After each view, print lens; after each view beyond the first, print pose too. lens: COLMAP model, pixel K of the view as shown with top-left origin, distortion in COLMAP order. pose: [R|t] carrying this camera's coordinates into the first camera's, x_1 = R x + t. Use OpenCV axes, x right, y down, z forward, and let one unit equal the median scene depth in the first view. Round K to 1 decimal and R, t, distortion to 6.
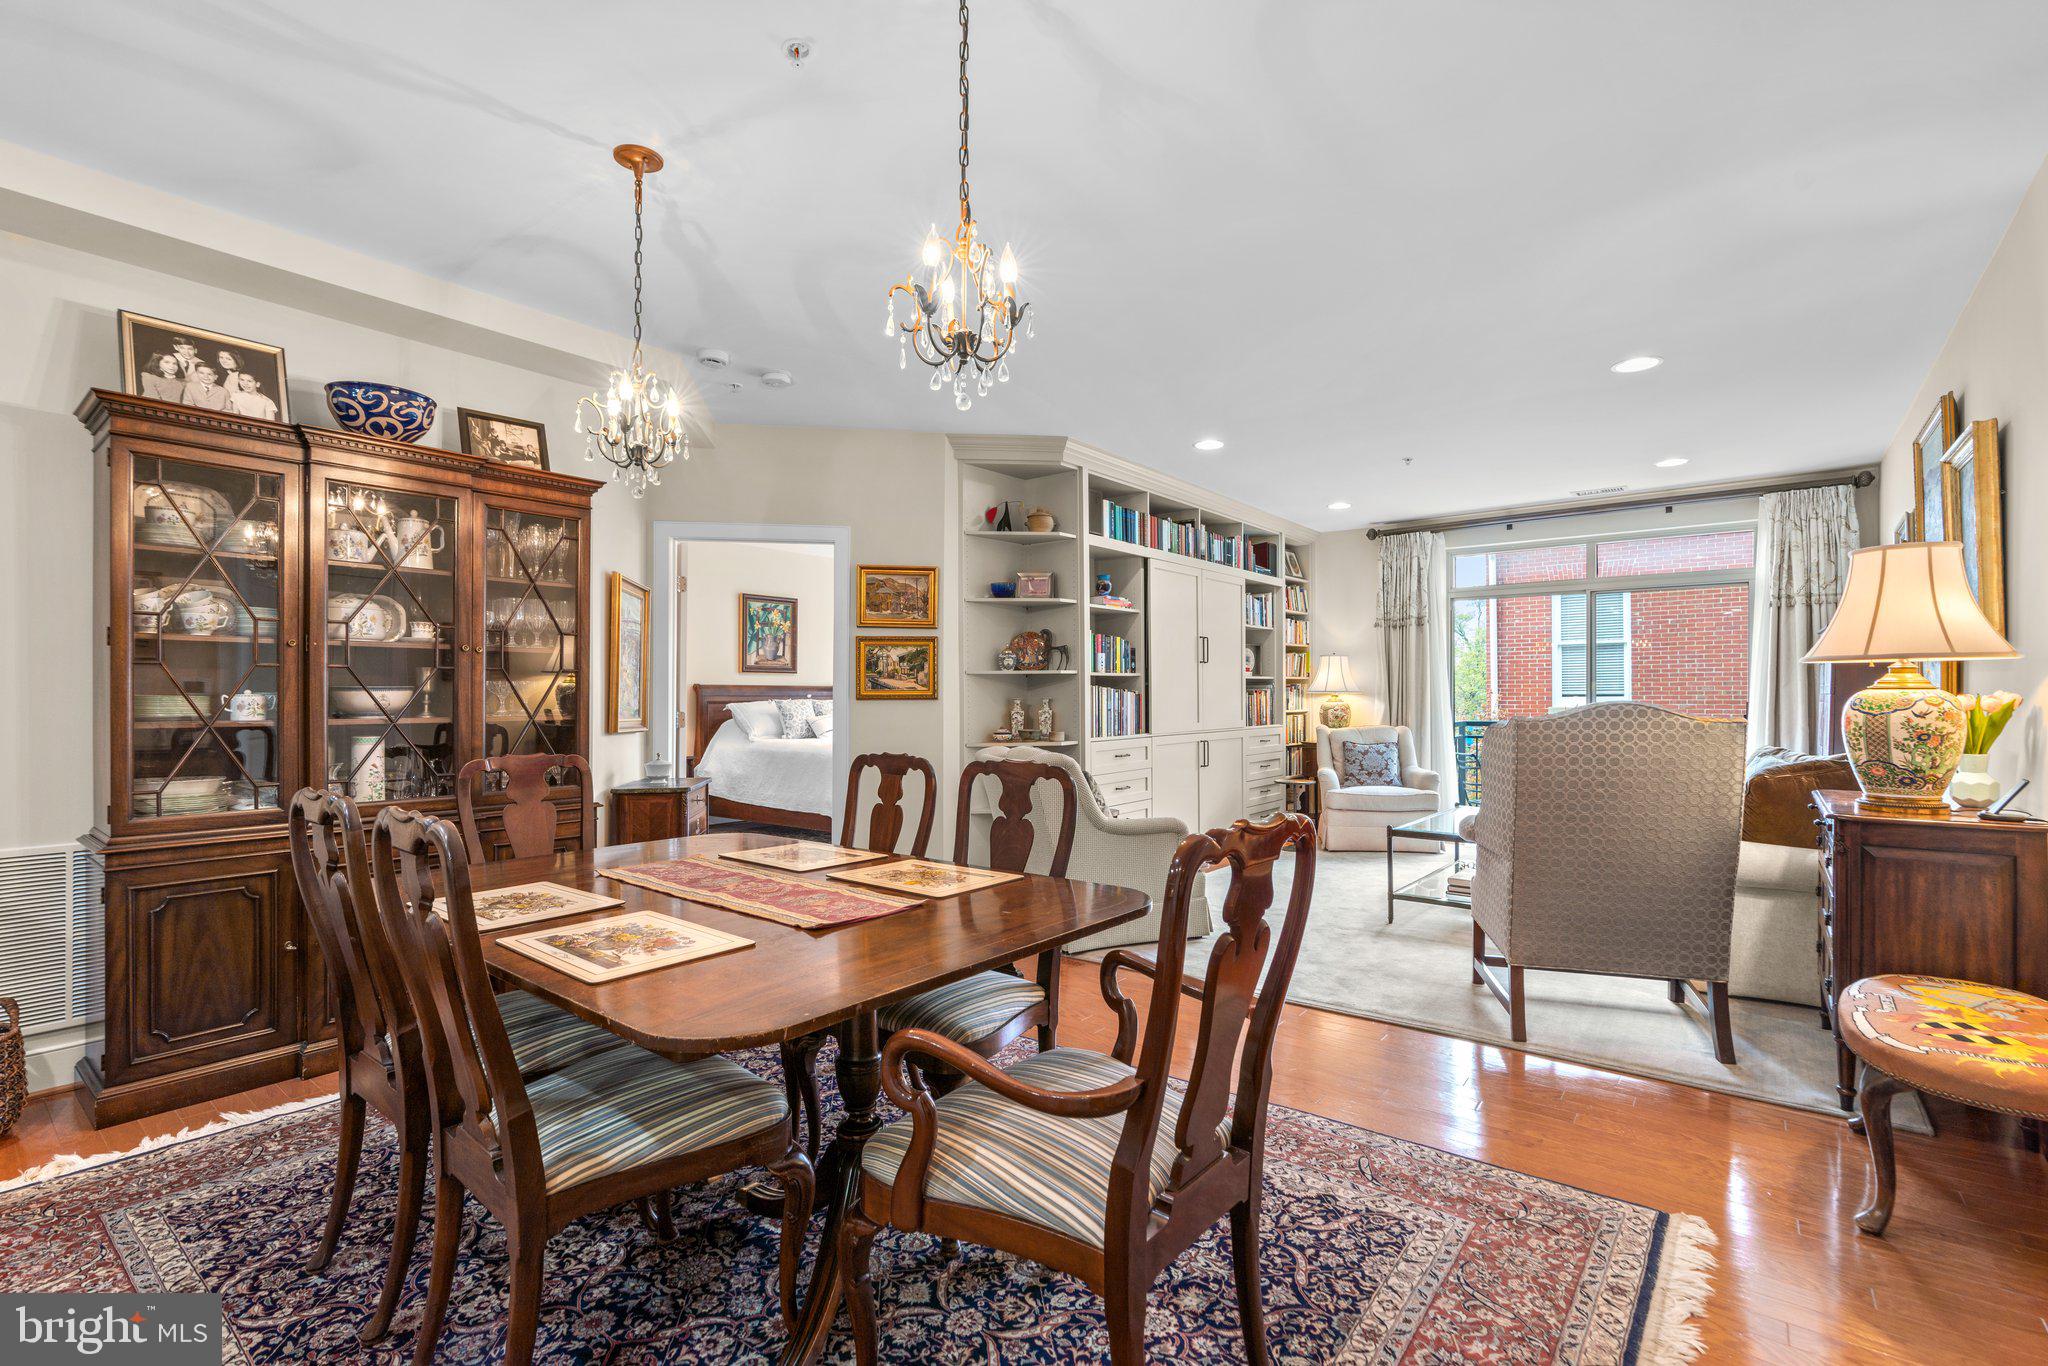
lens RADIAL K [[924.2, 0, 1029.9], [0, 924.2, 695.5], [0, 0, 1]] dist [-0.017962, 0.008326]
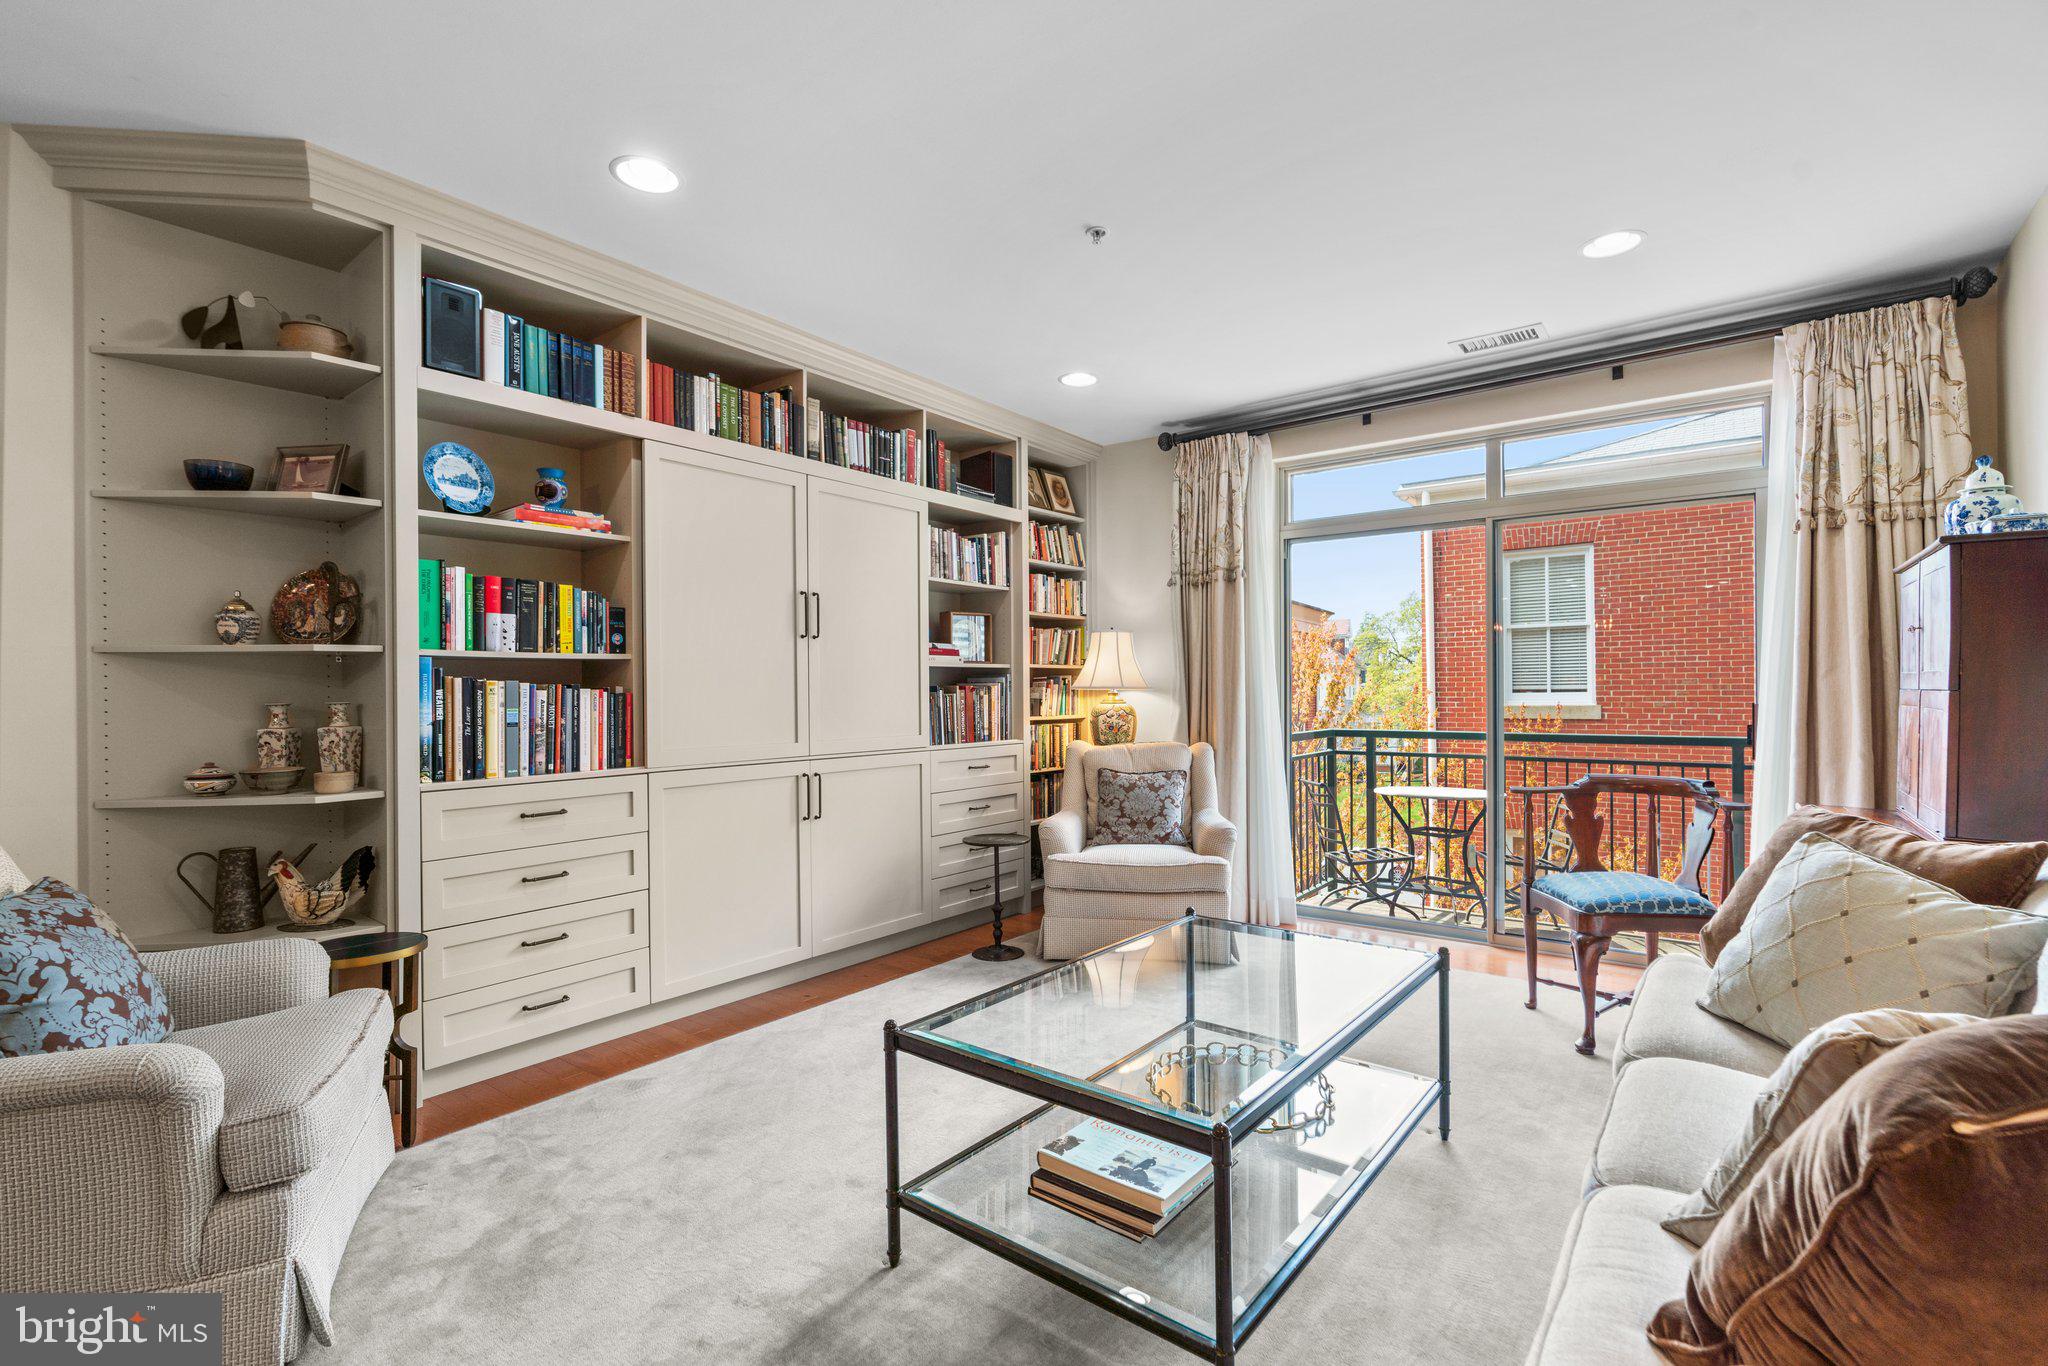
lens RADIAL K [[924.2, 0, 1031.0], [0, 924.2, 684.5], [0, 0, 1]] dist [-0.017962, 0.008326]
pose [[0.999921, -0.002532, 0.012315, 0.359429], [0.002633, 0.999963, -0.008181, -0.001598], [-0.012294, 0.008213, 0.999891, 0.481310]]
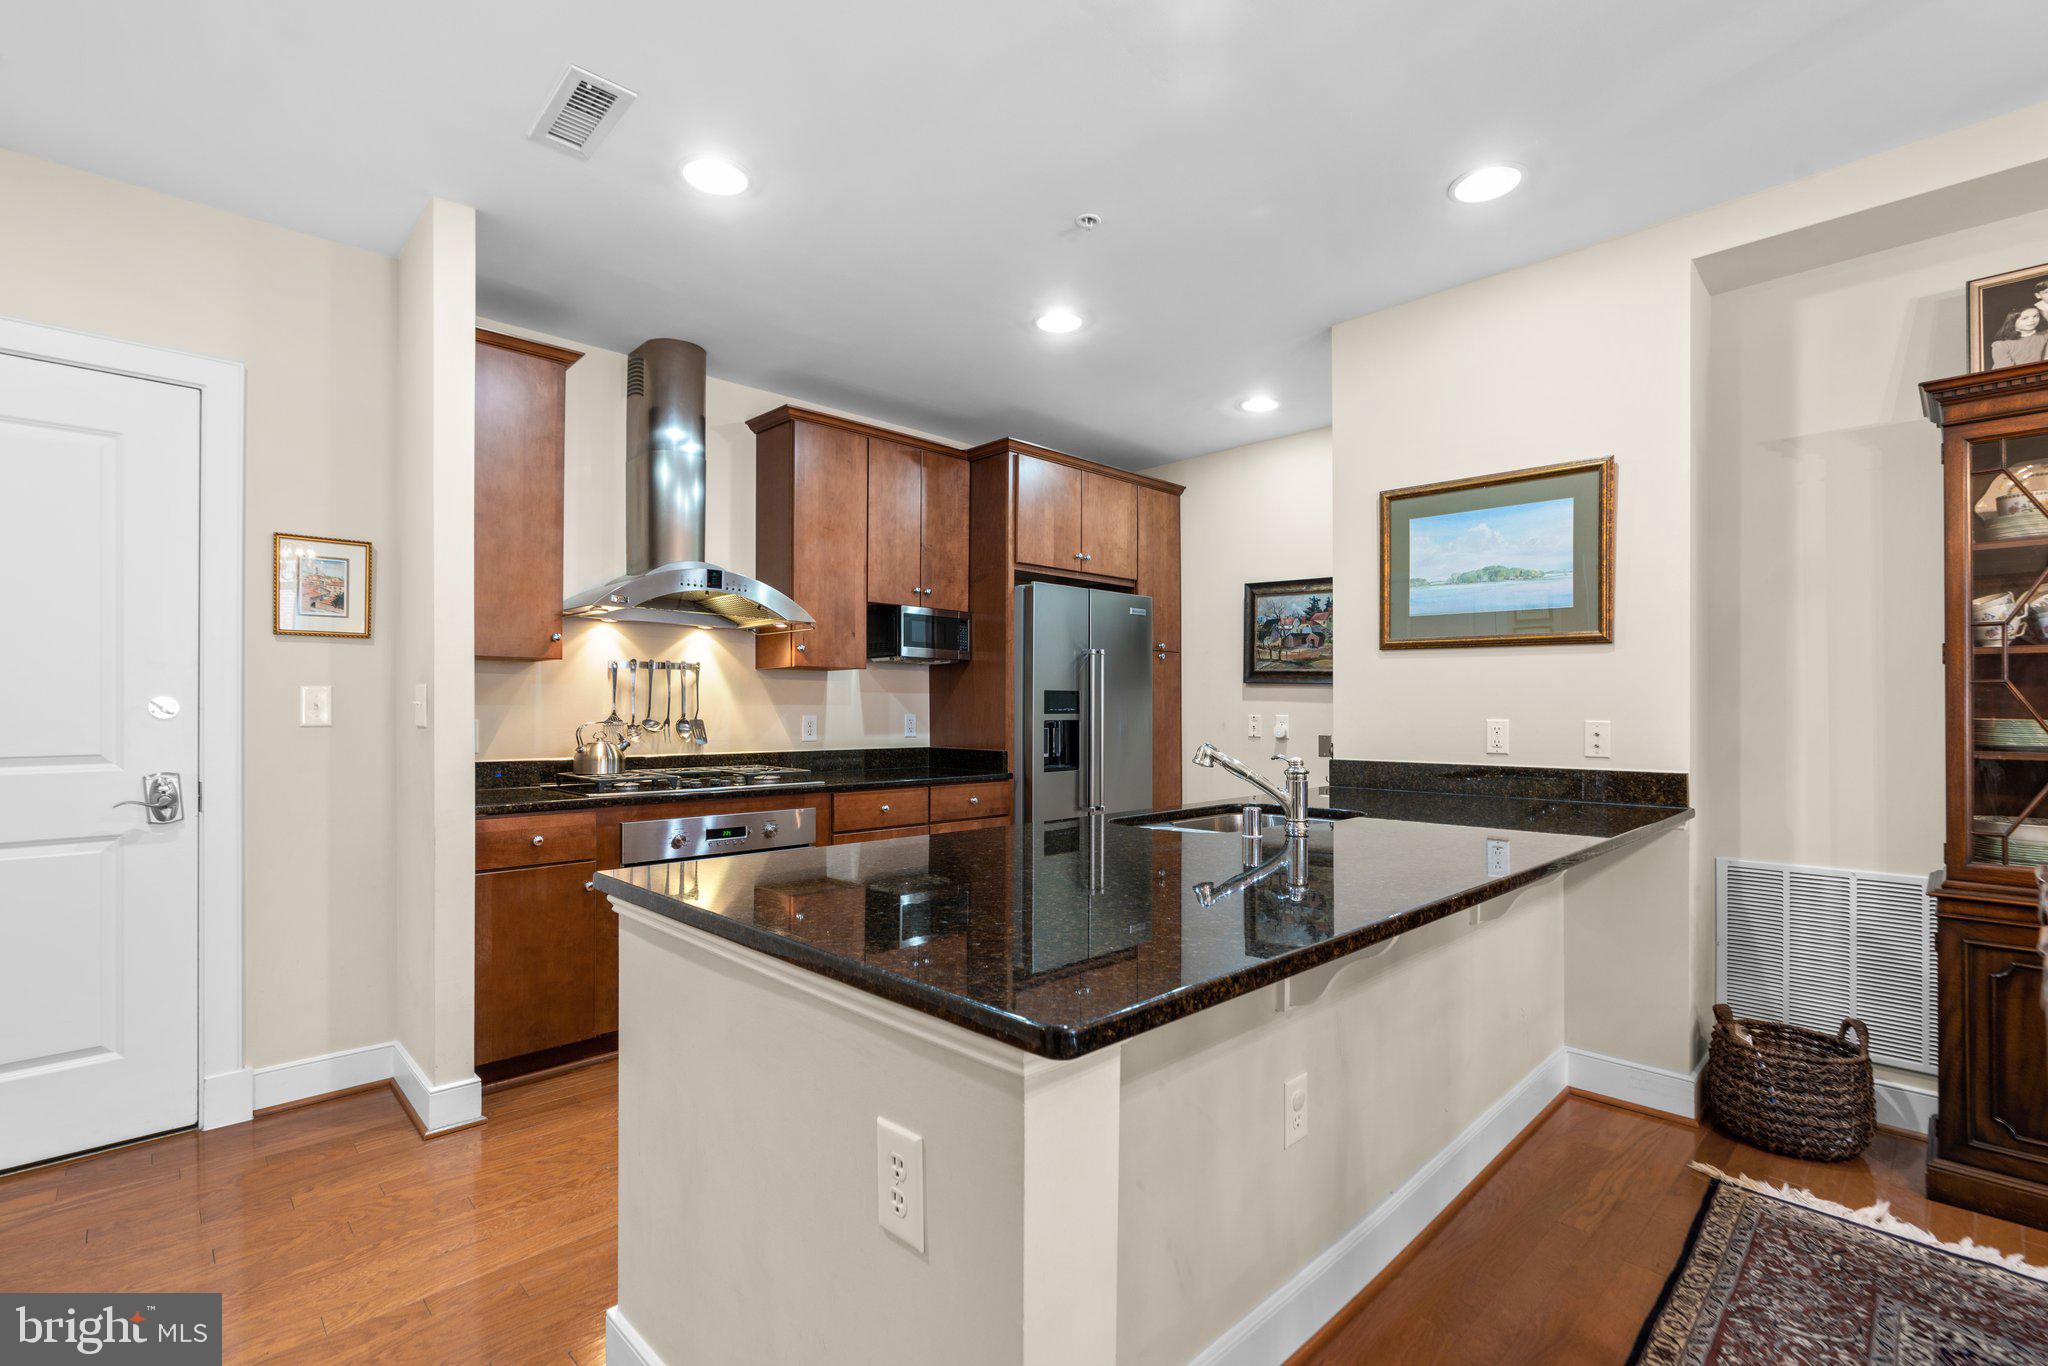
lens RADIAL K [[924.2, 0, 1023.3], [0, 924.2, 704.1], [0, 0, 1]] dist [-0.017962, 0.008326]
pose [[-0.139305, 0.000004, -0.990250, 0.002274], [0.003677, 0.999993, -0.000513, -0.008135], [0.990243, -0.003713, -0.139304, 0.102355]]
